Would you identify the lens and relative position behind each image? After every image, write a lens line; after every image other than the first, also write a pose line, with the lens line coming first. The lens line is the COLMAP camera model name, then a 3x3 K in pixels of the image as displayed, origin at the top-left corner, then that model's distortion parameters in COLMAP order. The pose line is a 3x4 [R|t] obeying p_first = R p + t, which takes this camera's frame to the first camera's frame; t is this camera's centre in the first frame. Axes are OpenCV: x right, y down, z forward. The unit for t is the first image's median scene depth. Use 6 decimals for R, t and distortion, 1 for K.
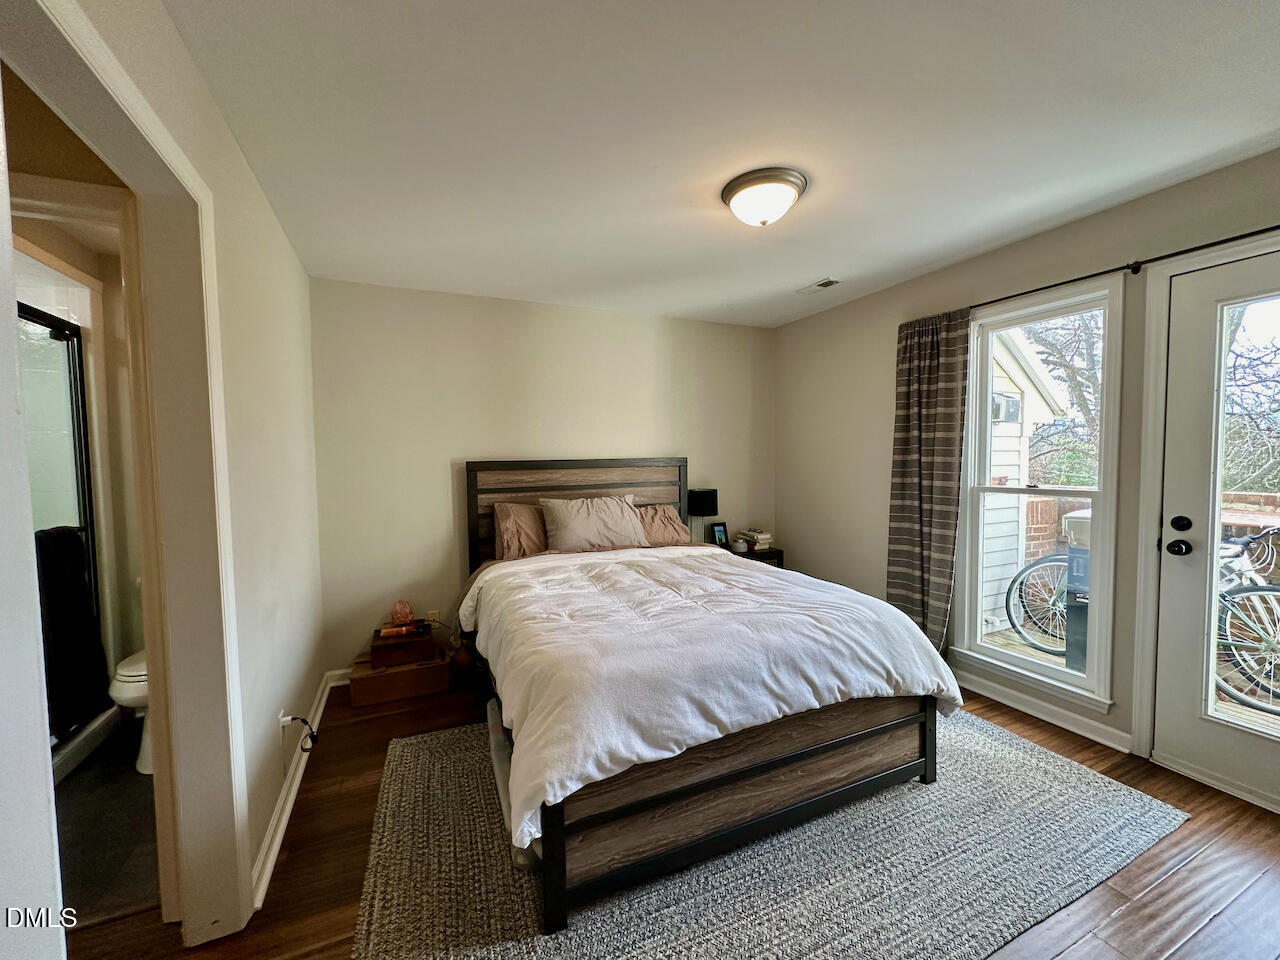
lens RADIAL K [[510.8, 0, 639.0], [0, 510.8, 483.1], [0, 0, 1]] dist [-0.001735, 0.000084]
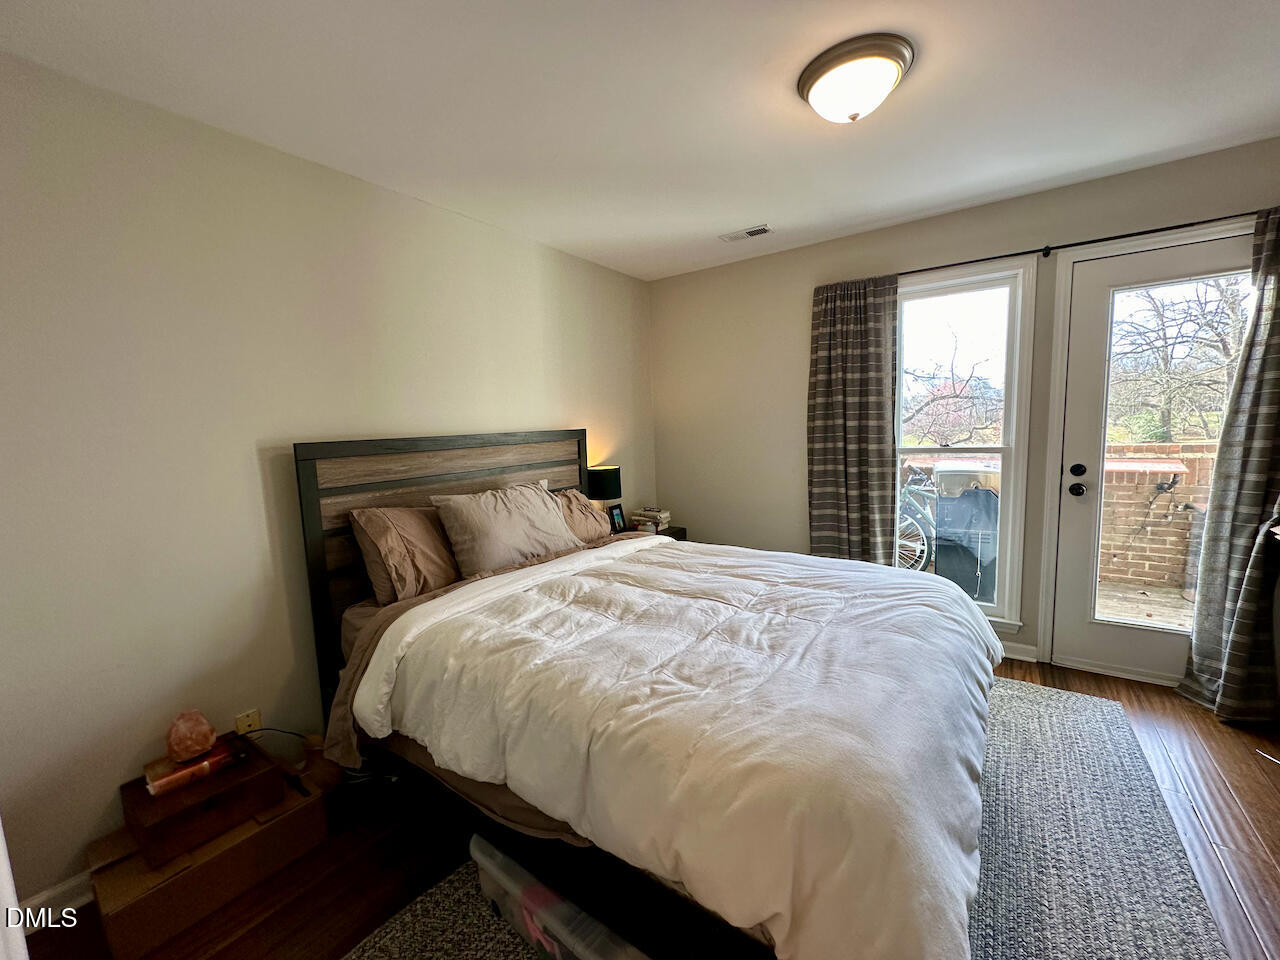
lens RADIAL K [[510.8, 0, 639.0], [0, 510.8, 483.1], [0, 0, 1]] dist [-0.001735, 0.000084]
pose [[0.860847, -0.077217, 0.502971, -0.353143], [0.052048, 0.996597, 0.063920, -0.017286], [-0.506195, -0.028847, 0.861937, 0.364034]]
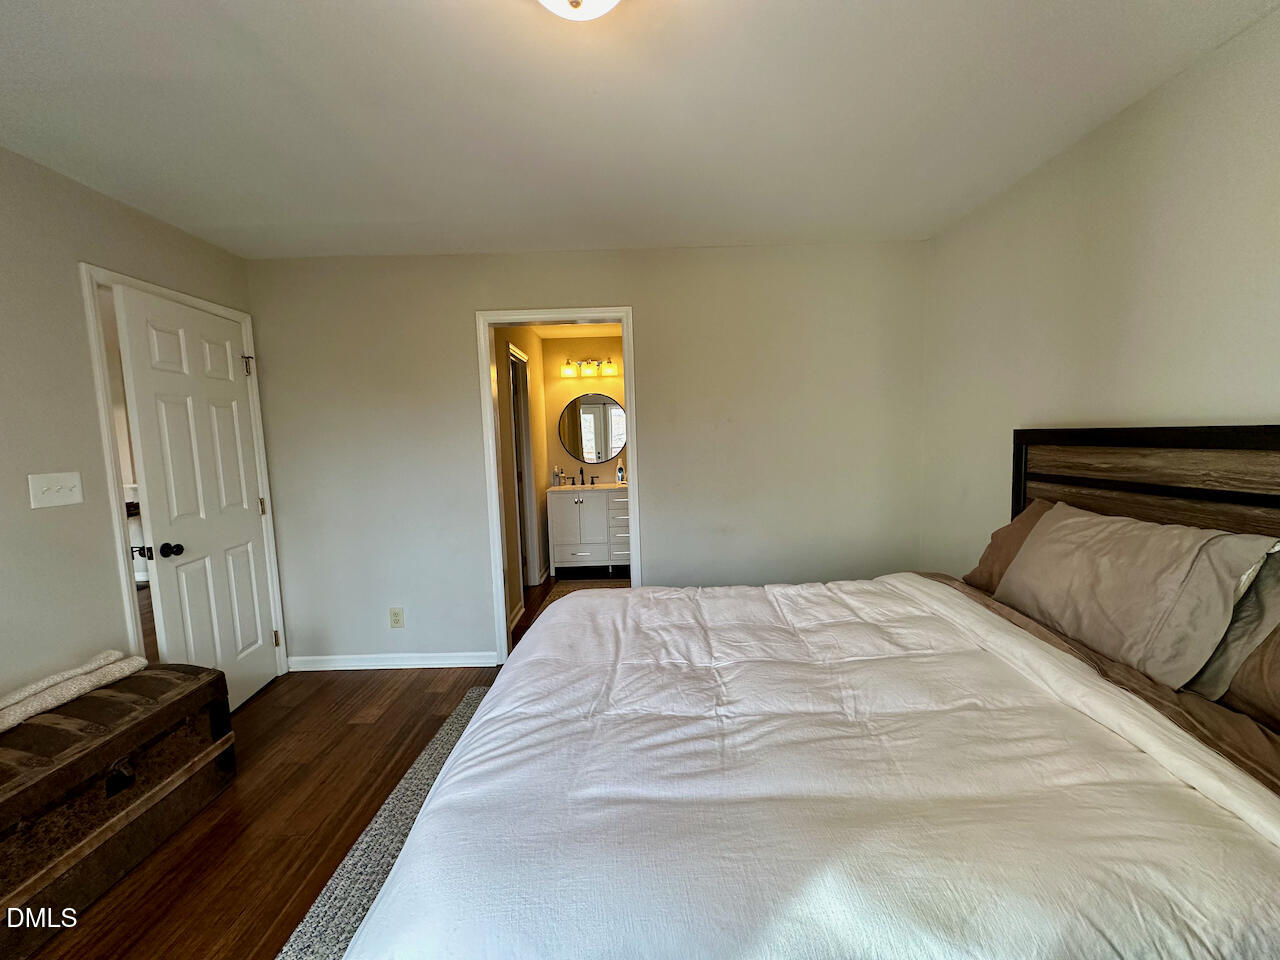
lens RADIAL K [[510.8, 0, 639.0], [0, 510.8, 483.1], [0, 0, 1]] dist [-0.001735, 0.000084]
pose [[-0.407104, 0.113496, -0.906303, 0.569592], [-0.005508, 0.991927, 0.126693, -0.065750], [0.913365, 0.056569, -0.403192, 0.984249]]
